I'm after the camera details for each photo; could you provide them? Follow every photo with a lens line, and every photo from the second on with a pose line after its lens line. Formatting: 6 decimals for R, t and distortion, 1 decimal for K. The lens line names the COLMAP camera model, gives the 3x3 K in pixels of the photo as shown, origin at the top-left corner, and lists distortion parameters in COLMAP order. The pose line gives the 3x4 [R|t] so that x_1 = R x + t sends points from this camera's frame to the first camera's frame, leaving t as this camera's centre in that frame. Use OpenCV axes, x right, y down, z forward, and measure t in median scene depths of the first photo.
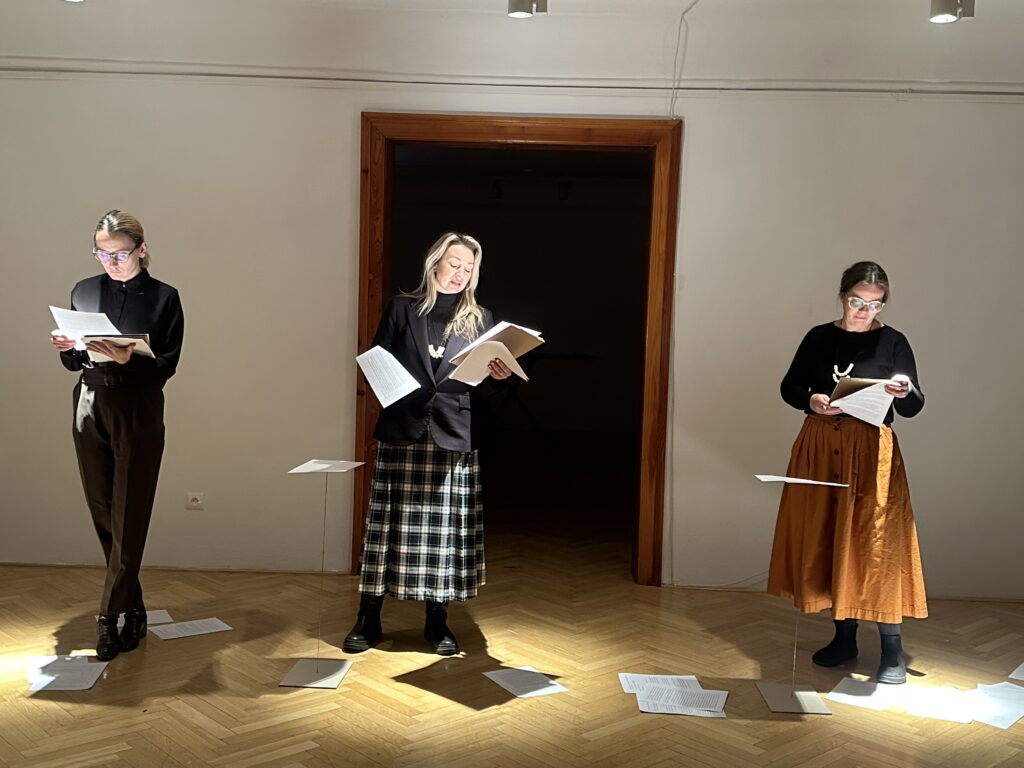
lens RADIAL K [[1071.2, 0, 512.0], [0, 1071.2, 384.0], [0, 0, 1]] dist [0.177227, -0.370789]
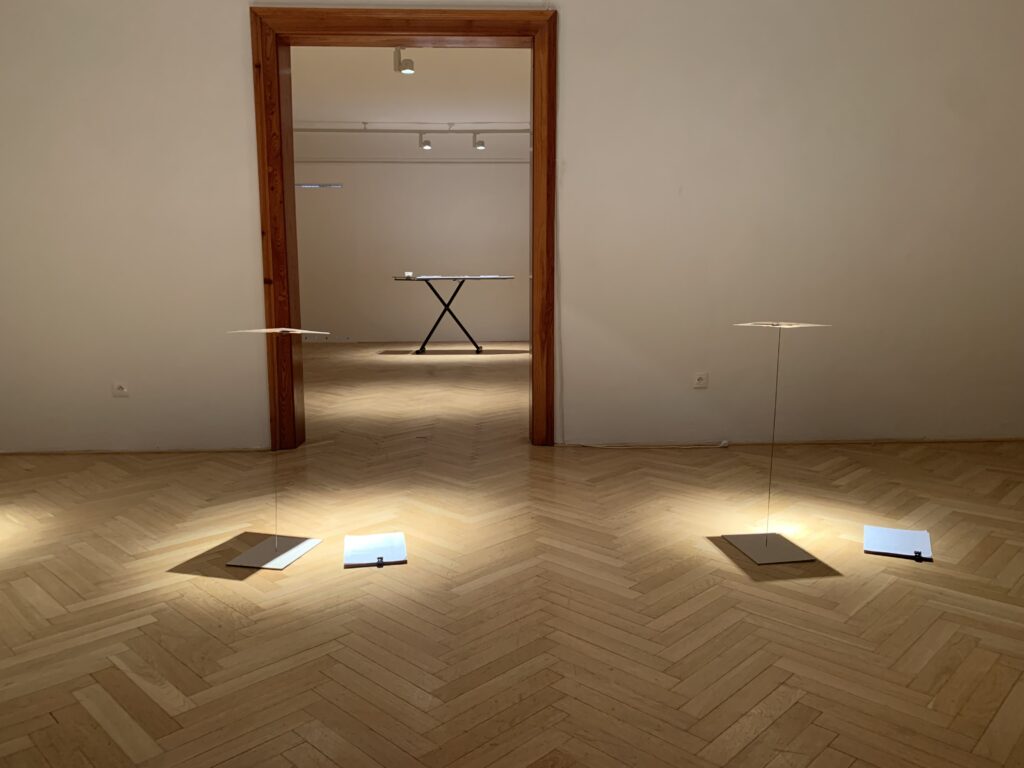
lens RADIAL K [[784.3, 0, 512.0], [0, 784.3, 384.0], [0, 0, 1]] dist [0.090496, -0.142359]
pose [[0.997469, -0.045066, 0.055003, 0.065487], [0.040355, 0.995653, 0.083947, 0.066235], [-0.058547, -0.081515, 0.994951, 0.244997]]
